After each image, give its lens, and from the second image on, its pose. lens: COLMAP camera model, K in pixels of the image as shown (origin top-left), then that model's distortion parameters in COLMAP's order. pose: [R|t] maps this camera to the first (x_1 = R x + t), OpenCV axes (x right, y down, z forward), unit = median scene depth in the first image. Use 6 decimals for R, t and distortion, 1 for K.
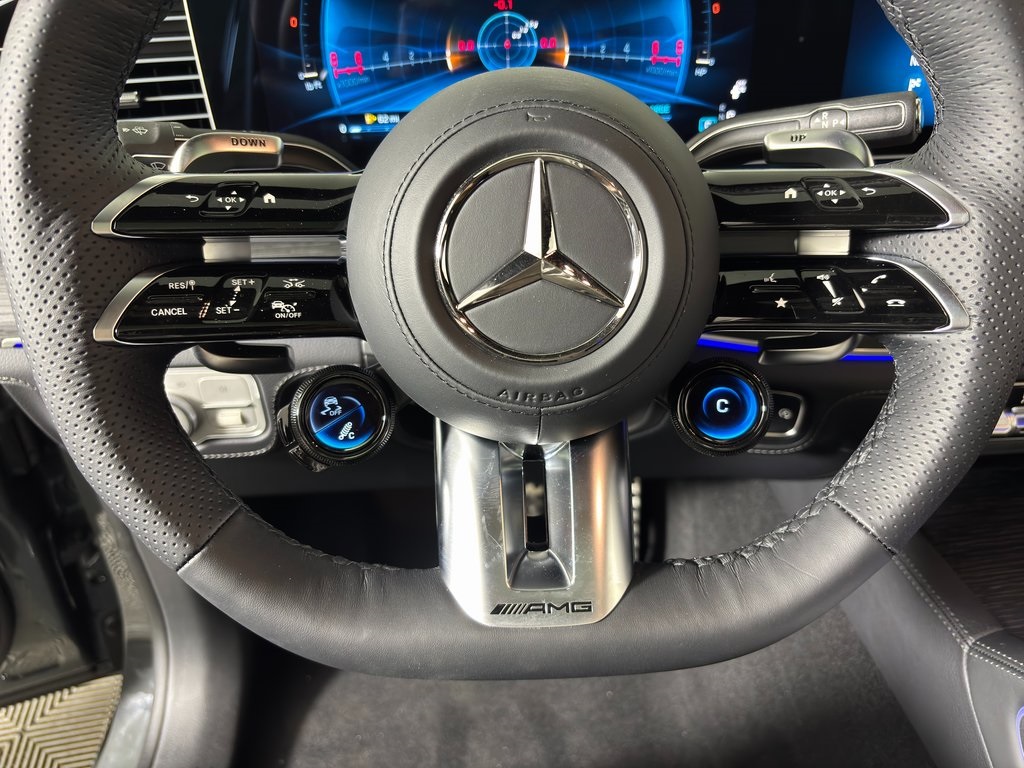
lens RADIAL K [[800.6, 0, 512.3], [0, 800.6, 386.4], [0, 0, 1]] dist [0.001760, -0.017289]
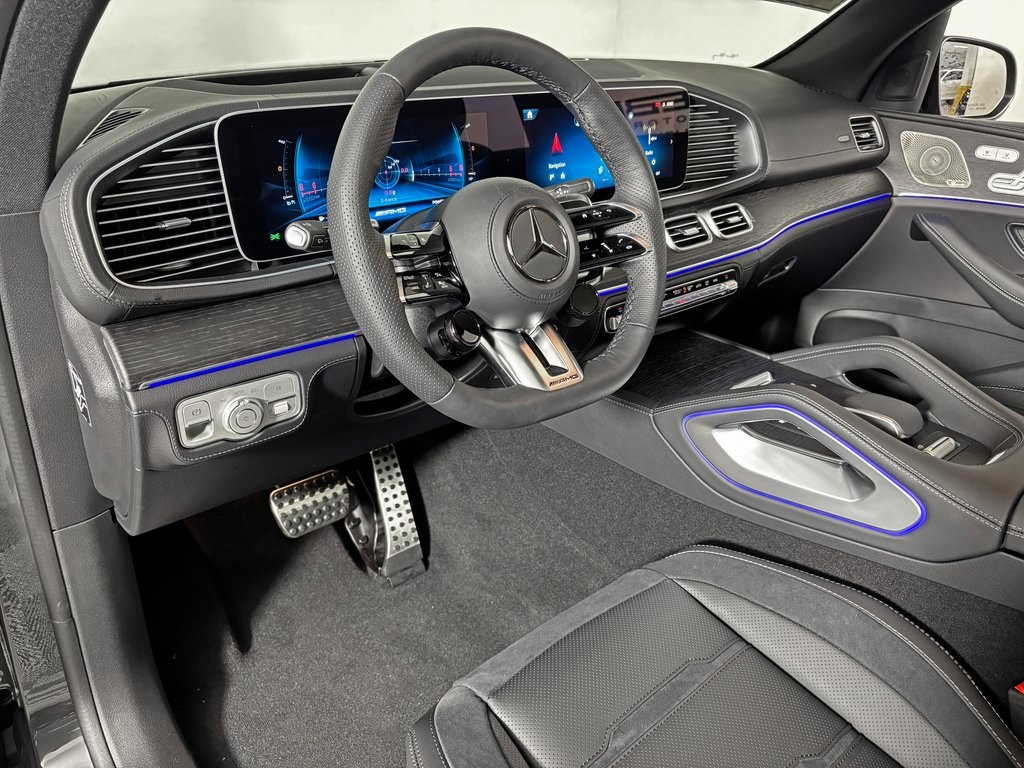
lens RADIAL K [[800.6, 0, 511.7], [0, 800.6, 388.2], [0, 0, 1]] dist [0.001760, -0.017289]
pose [[0.779238, -0.226275, 0.584456, -0.998279], [0.300505, 0.953257, -0.031597, 0.207733], [-0.549987, 0.200254, 0.810810, -0.594665]]
